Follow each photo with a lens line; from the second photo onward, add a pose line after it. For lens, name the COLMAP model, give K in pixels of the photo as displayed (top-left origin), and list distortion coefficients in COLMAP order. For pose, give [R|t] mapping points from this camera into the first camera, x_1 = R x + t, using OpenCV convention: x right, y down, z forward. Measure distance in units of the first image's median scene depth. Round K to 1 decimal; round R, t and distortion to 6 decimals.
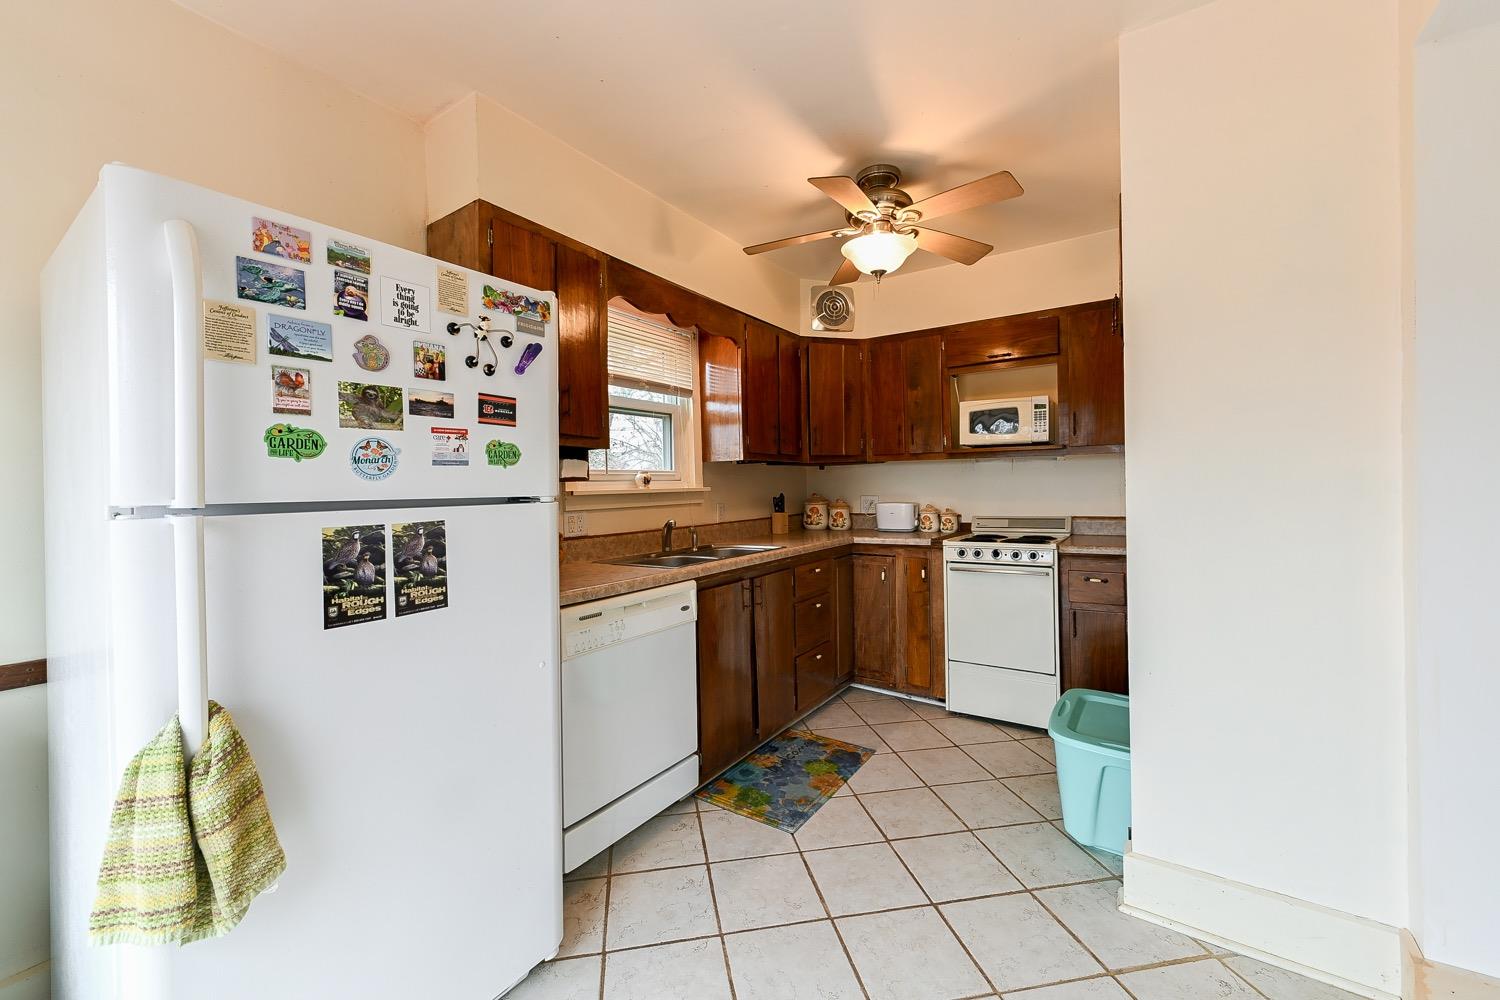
lens RADIAL K [[594.1, 0, 750.4], [0, 594.1, 490.9], [0, 0, 1]] dist [0.001028, 0.000056]
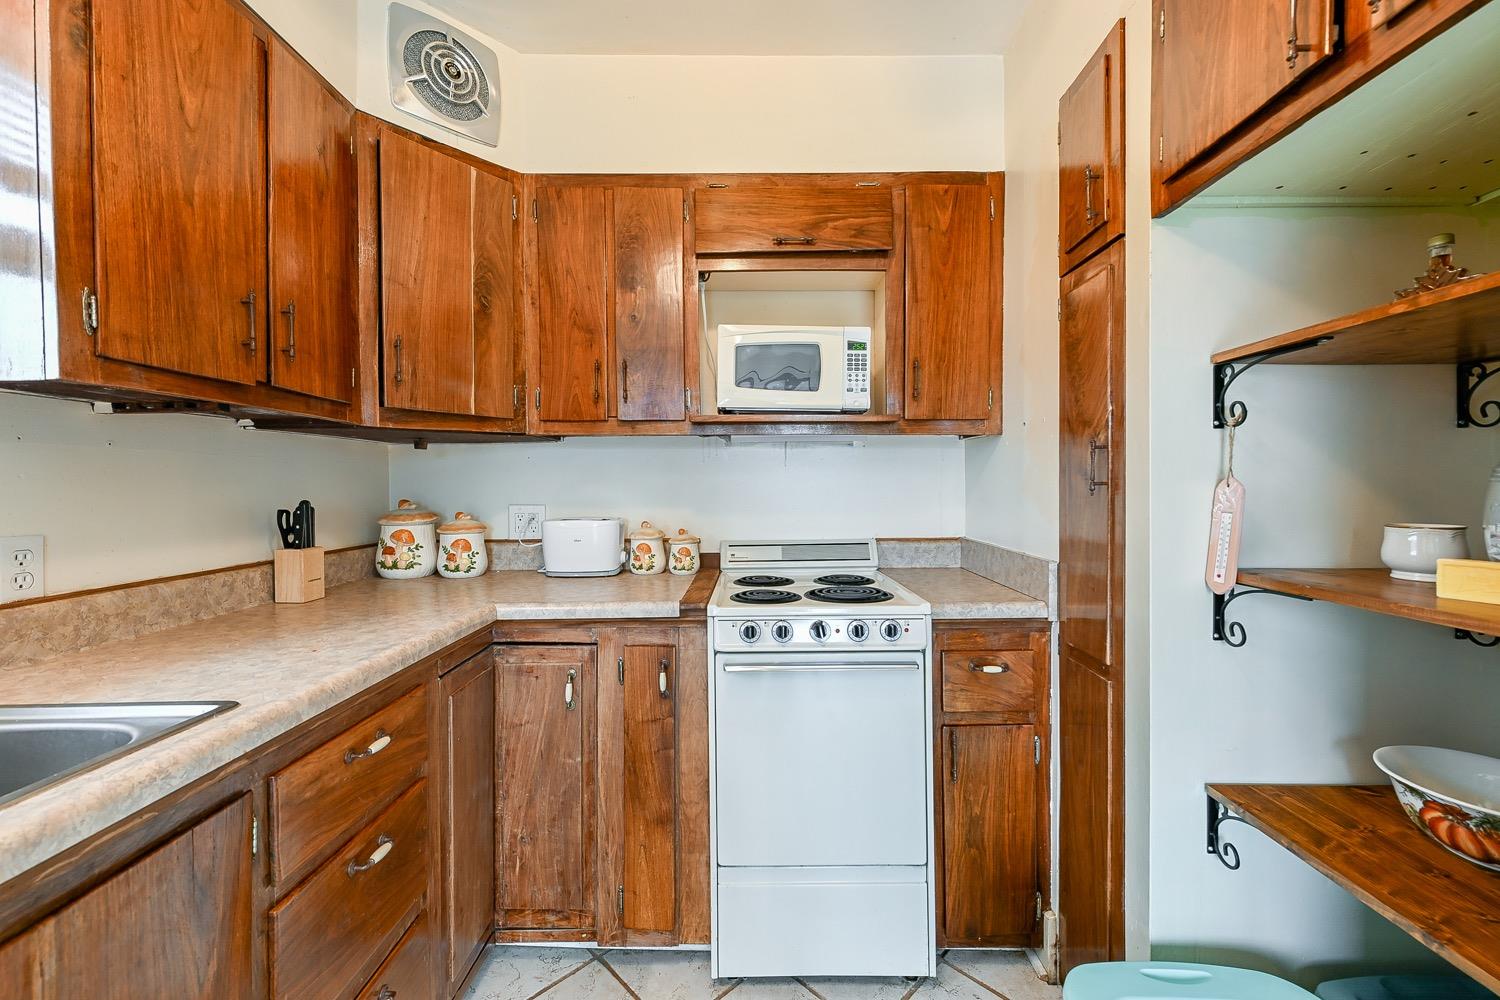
lens RADIAL K [[594.1, 0, 750.4], [0, 594.1, 490.9], [0, 0, 1]] dist [0.001028, 0.000056]
pose [[0.830535, 0.007521, 0.556916, 0.085993], [-0.004725, 0.999968, -0.006458, -0.001680], [-0.556947, 0.002732, 0.830544, 0.536026]]
